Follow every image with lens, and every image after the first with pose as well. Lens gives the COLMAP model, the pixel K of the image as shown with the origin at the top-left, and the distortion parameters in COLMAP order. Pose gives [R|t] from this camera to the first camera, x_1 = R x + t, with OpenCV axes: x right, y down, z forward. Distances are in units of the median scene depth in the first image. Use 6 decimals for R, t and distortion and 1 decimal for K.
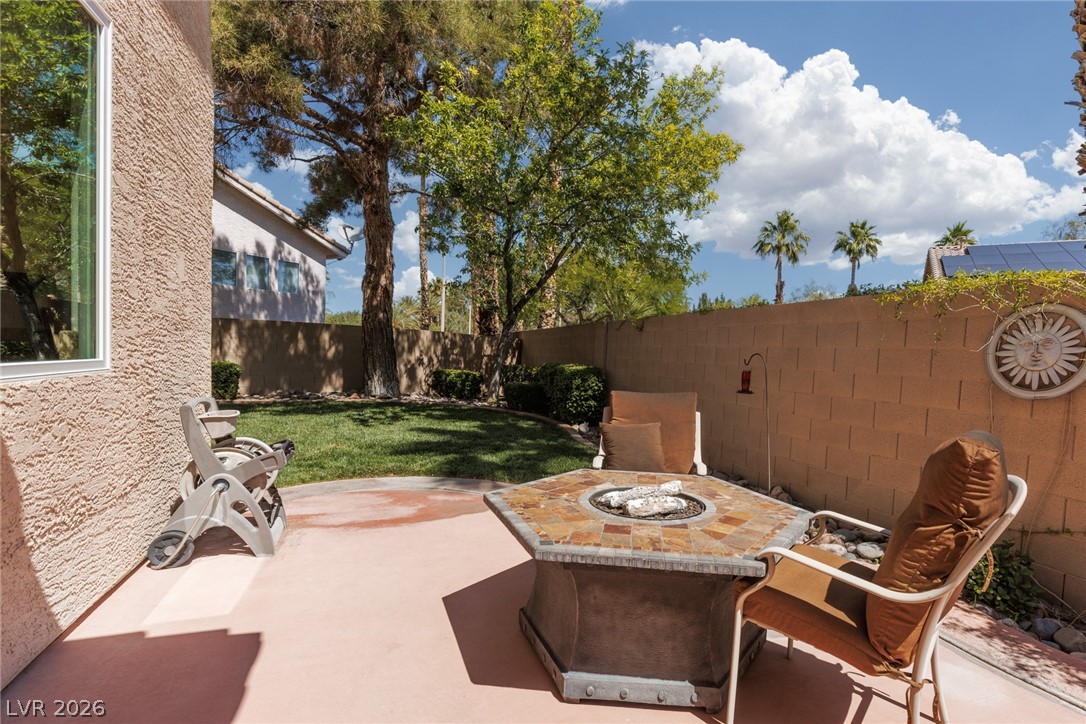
lens RADIAL K [[516.9, 0, 619.8], [0, 516.9, 385.4], [0, 0, 1]] dist [-0.000342, -0.000176]
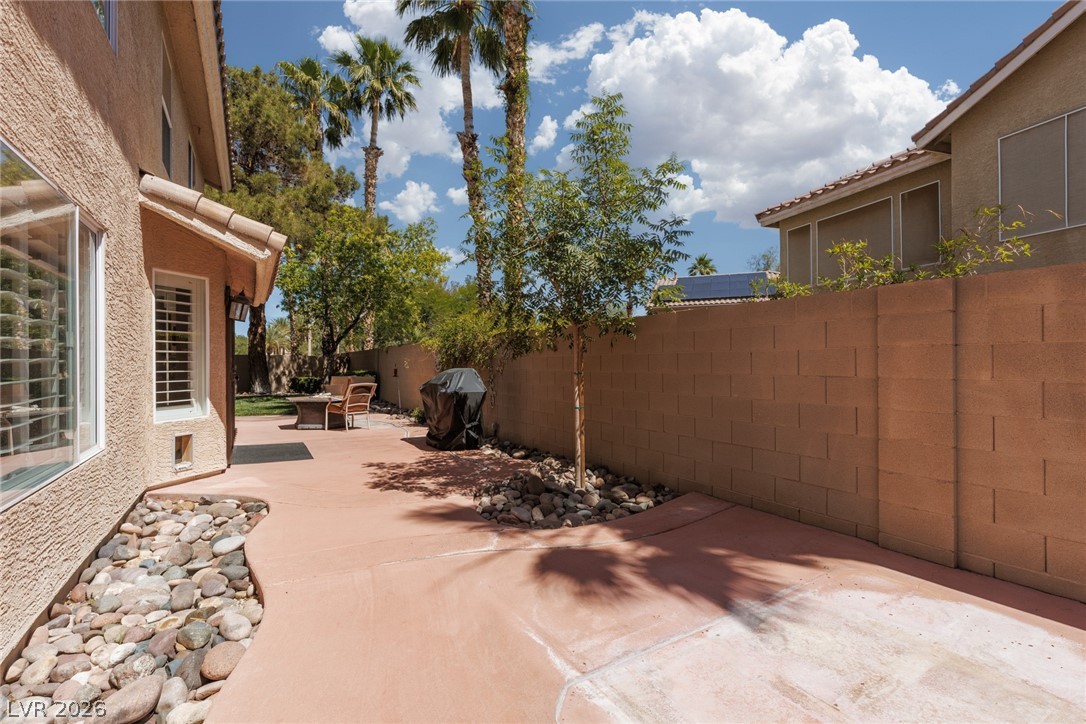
lens RADIAL K [[493.1, 0, 553.4], [0, 493.1, 363.8], [0, 0, 1]] dist [0.002677, 0.000265]
pose [[0.992935, -0.048250, 0.108405, 0.338287], [0.053728, 0.997392, -0.048188, 0.051235], [-0.105798, 0.053672, 0.992938, -0.747393]]
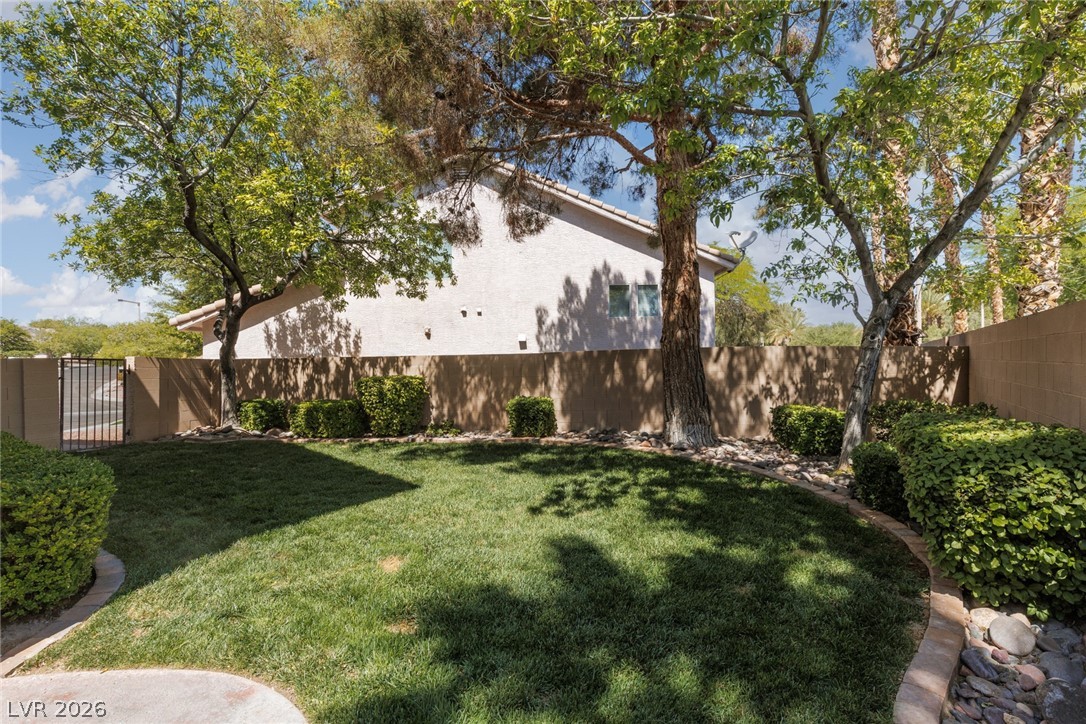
lens RADIAL K [[493.1, 0, 553.4], [0, 493.1, 363.8], [0, 0, 1]] dist [0.002677, 0.000265]
pose [[0.514410, -0.045563, -0.856333, 0.037670], [-0.009180, 0.998238, -0.058628, -0.043802], [0.857495, 0.038020, 0.513085, 0.427578]]
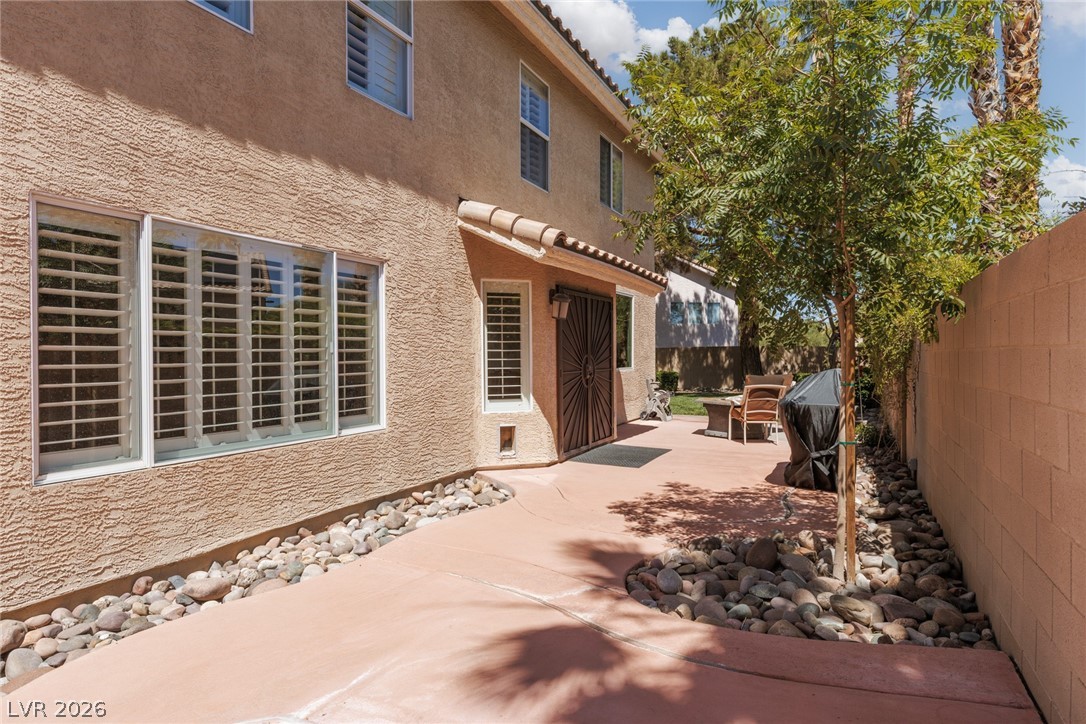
lens RADIAL K [[643.8, 0, 543.0], [0, 643.8, 362.0], [0, 0, 1]] dist [-0.003207, -0.000937]
pose [[0.627306, -0.038546, -0.777819, 0.588374], [-0.011102, 0.998230, -0.058422, 0.049241], [0.778694, 0.045283, 0.625767, -0.638328]]
